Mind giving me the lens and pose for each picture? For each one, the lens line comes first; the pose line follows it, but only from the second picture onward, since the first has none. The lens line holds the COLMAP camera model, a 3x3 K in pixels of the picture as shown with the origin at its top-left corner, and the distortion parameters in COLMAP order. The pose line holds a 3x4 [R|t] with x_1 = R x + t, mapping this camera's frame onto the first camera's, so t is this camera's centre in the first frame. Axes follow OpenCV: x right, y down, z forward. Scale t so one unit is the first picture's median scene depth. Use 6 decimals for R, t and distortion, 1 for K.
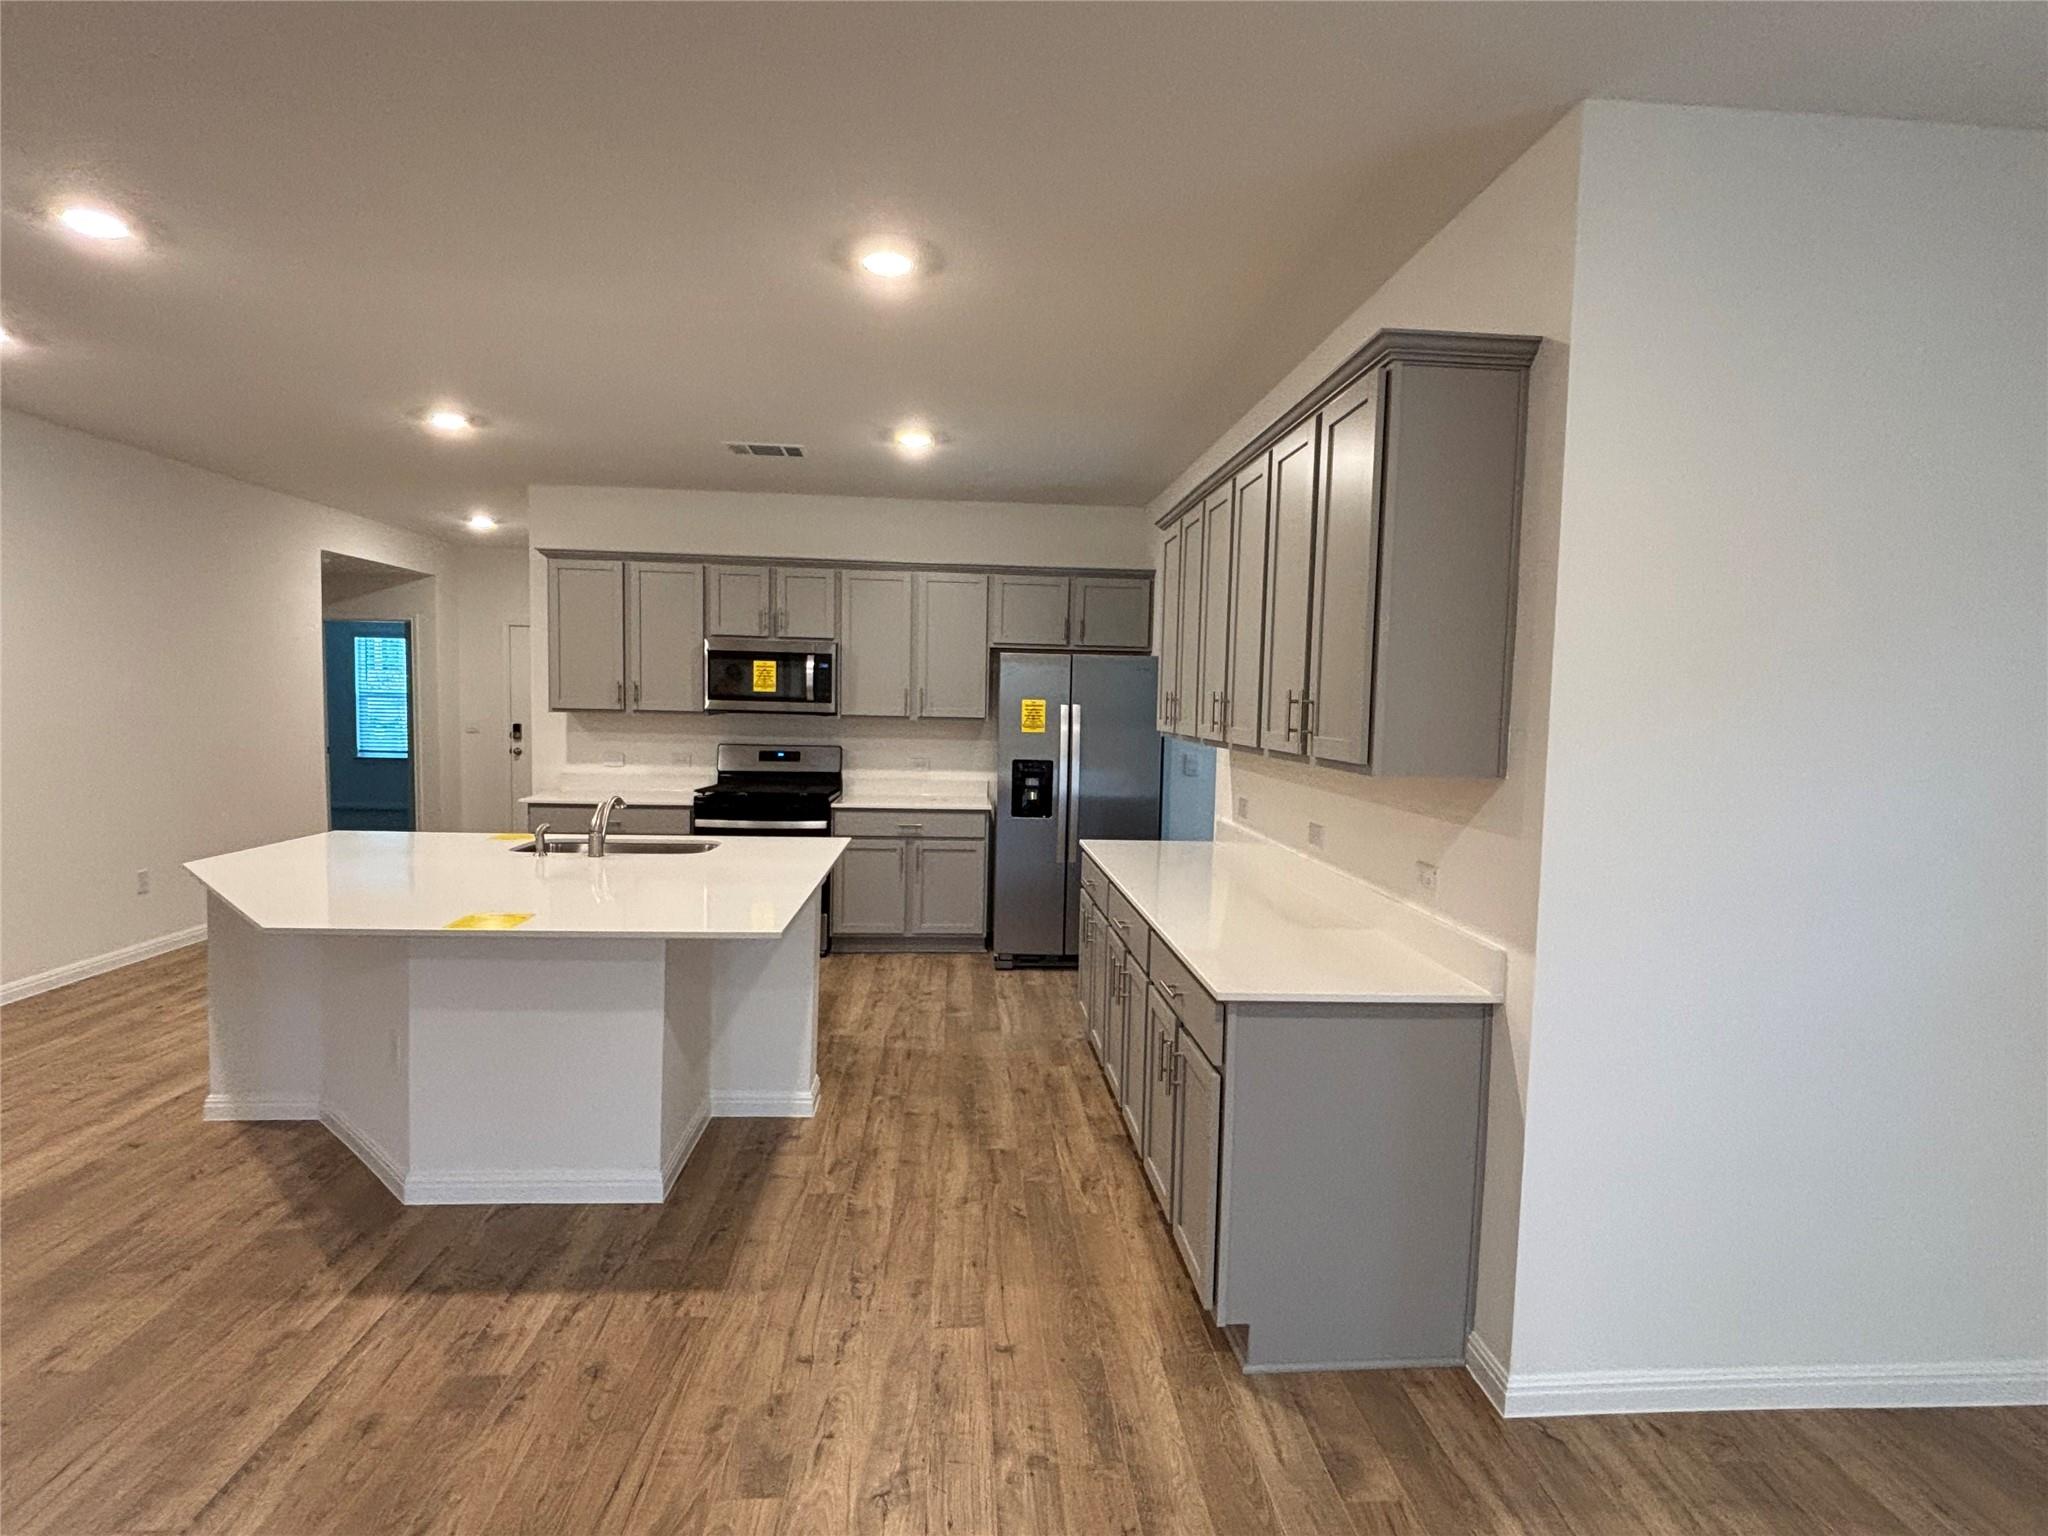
lens RADIAL K [[1012.5, 0, 1028.5], [0, 1012.5, 776.2], [0, 0, 1]] dist [0.002533, 0.000565]
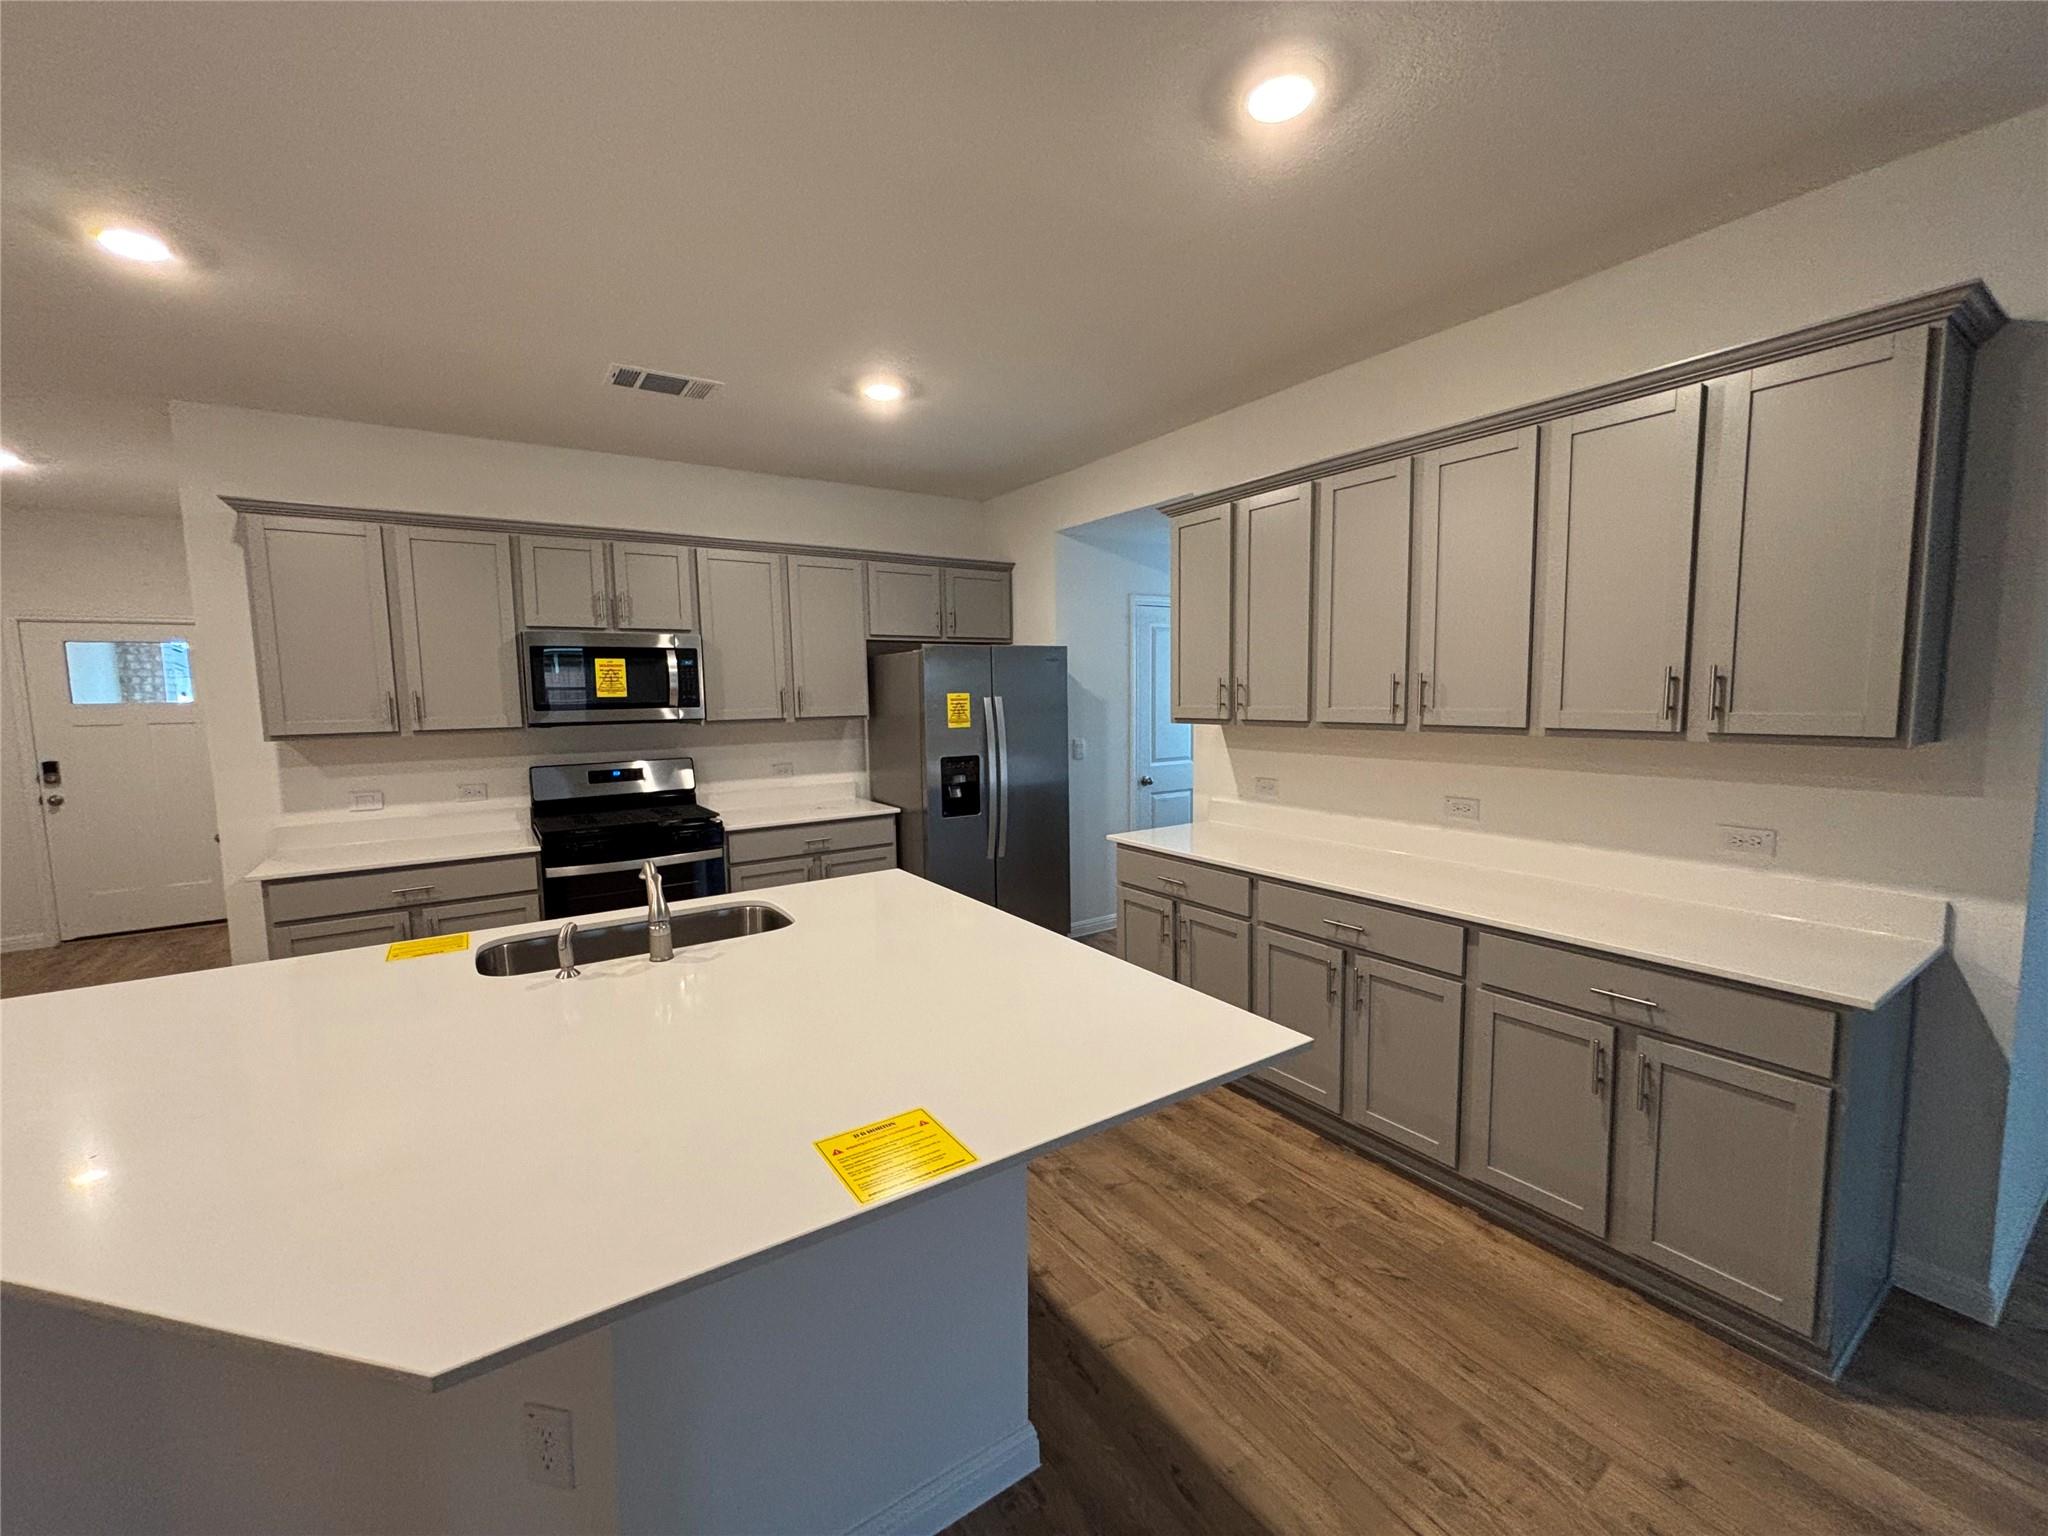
lens RADIAL K [[823.8, 0, 1024.0], [0, 823.8, 768.0], [0, 0, 1]] dist [0.003218, -0.008279]
pose [[0.865551, -0.085407, 0.493485, -0.305909], [0.075097, 0.996344, 0.040720, -0.029992], [-0.495158, 0.001814, 0.868801, 0.274969]]
